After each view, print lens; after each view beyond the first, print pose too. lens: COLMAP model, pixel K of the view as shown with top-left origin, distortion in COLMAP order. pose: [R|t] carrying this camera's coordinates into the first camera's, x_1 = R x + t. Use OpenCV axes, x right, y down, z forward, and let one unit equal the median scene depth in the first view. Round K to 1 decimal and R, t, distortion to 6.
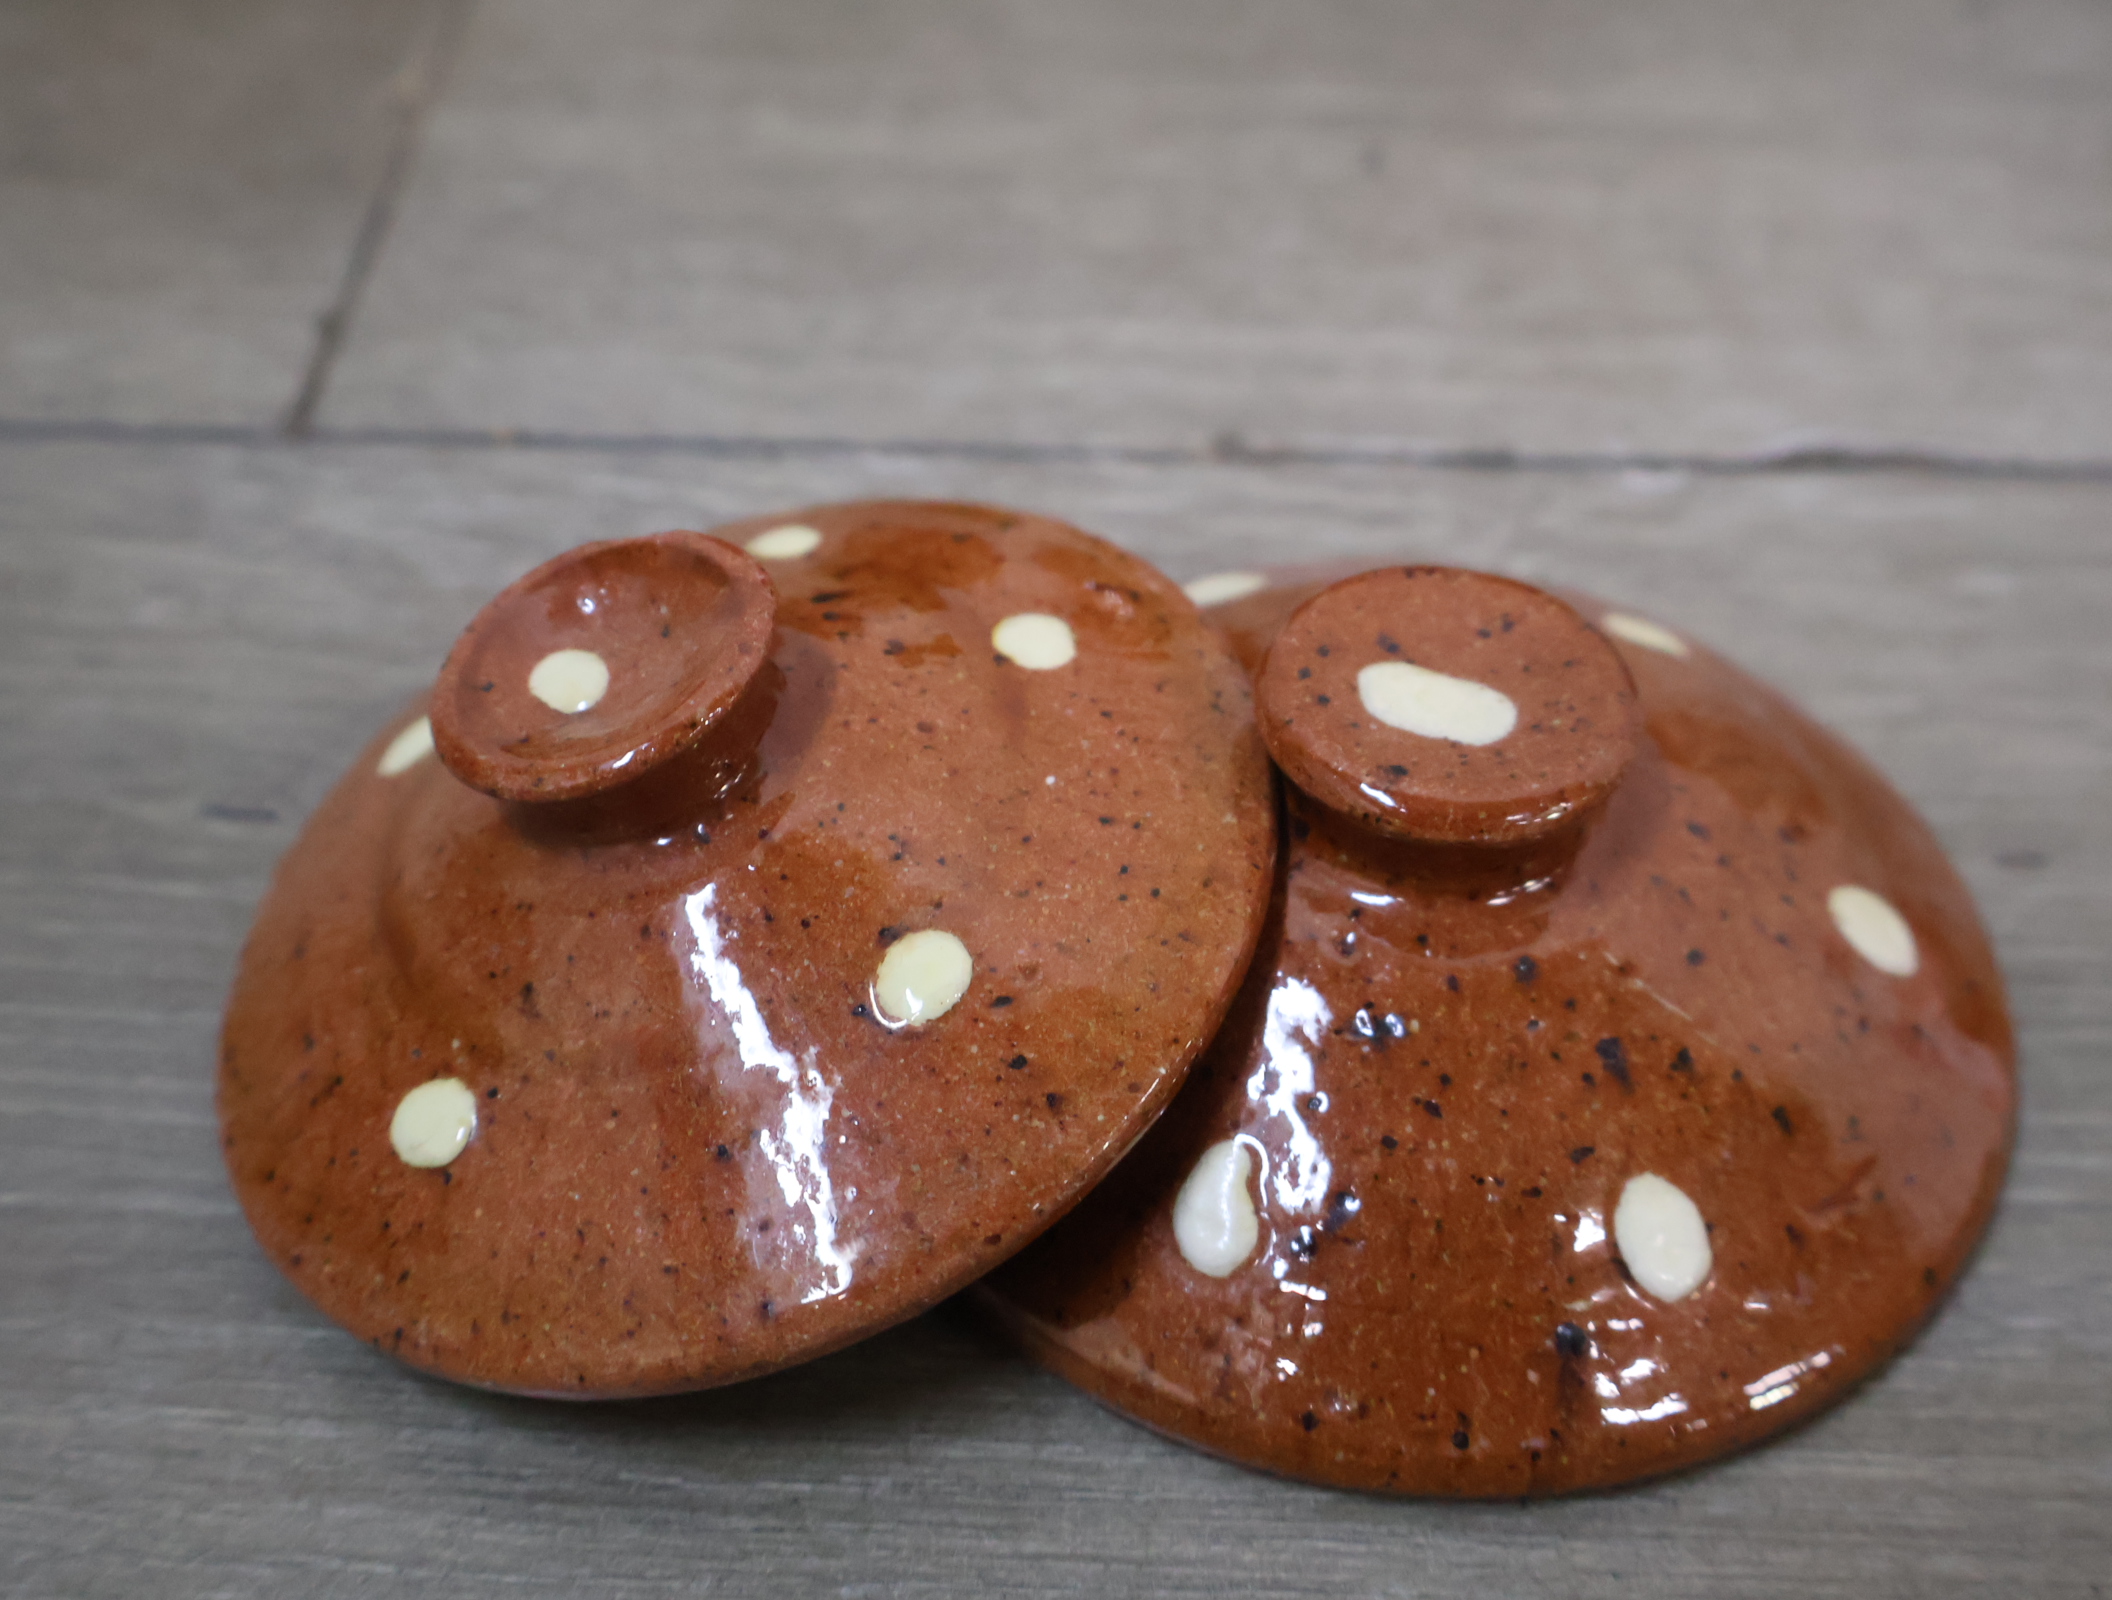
lens RADIAL K [[2624.5, 0, 1159.9], [0, 2624.5, 800.5], [0, 0, 1]] dist [-0.014845, -0.002450]
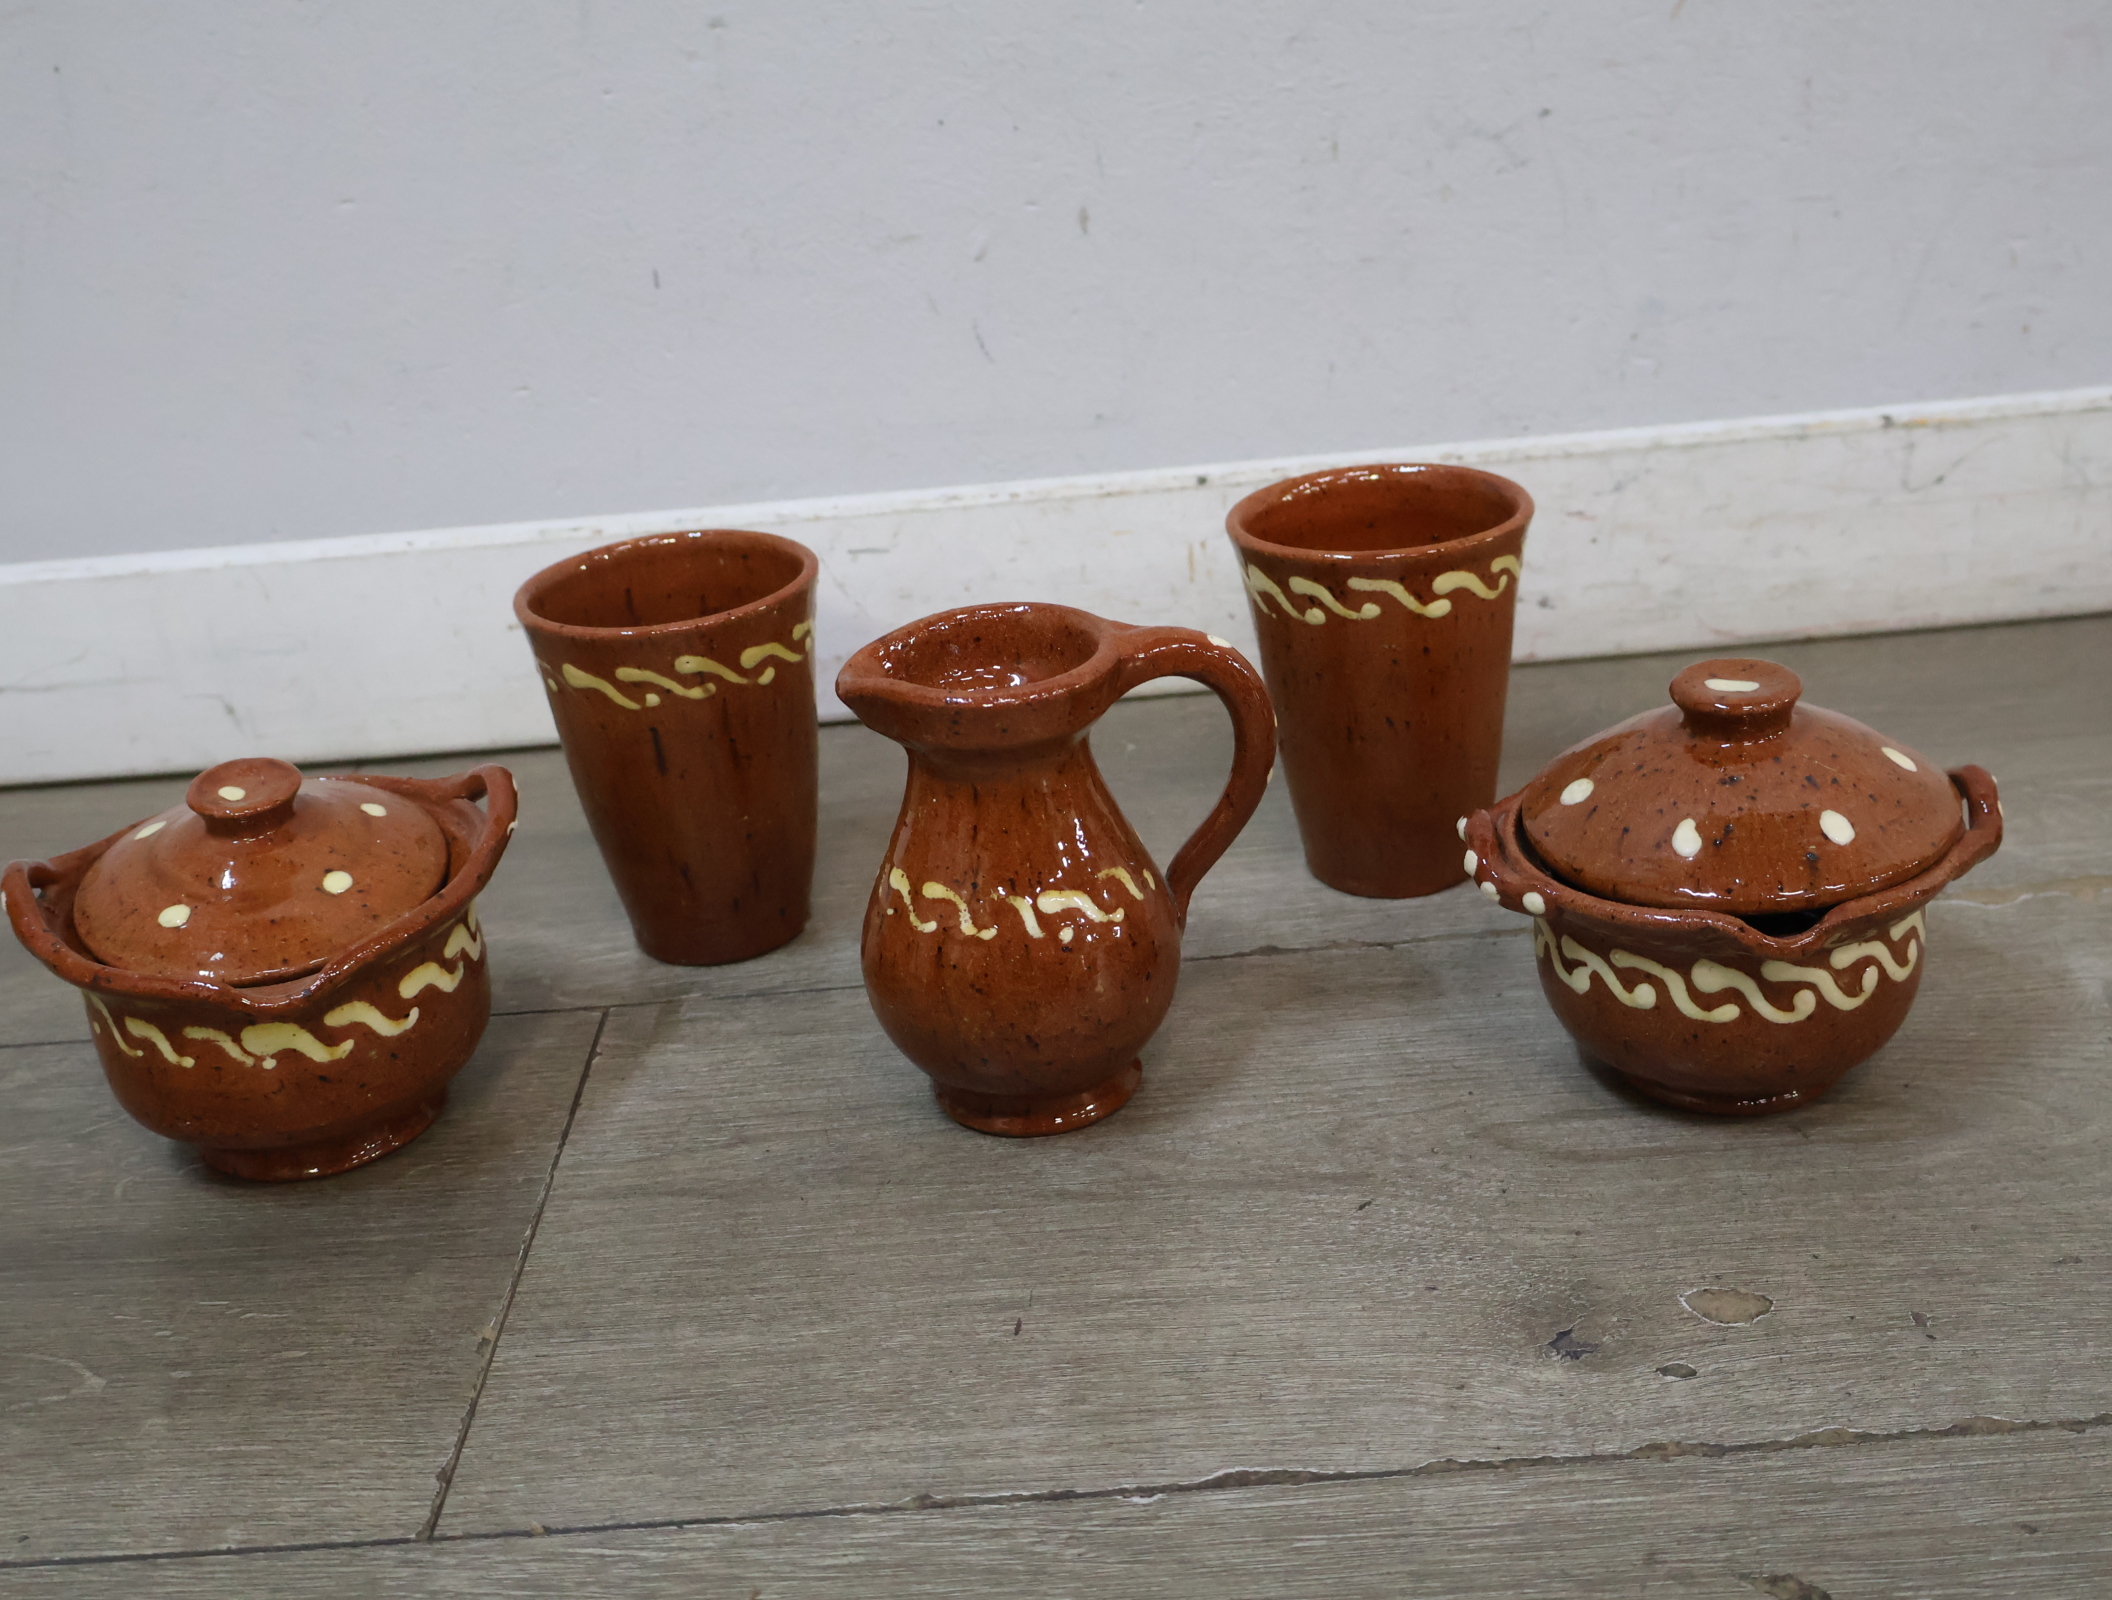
lens RADIAL K [[2624.5, 0, 1159.9], [0, 2624.5, 800.5], [0, 0, 1]] dist [-0.014845, -0.002450]
pose [[0.995836, -0.091154, -0.001519, 0.244130], [0.084298, 0.927032, -0.365385, 0.100060], [0.034715, 0.363735, 0.930855, -0.923496]]
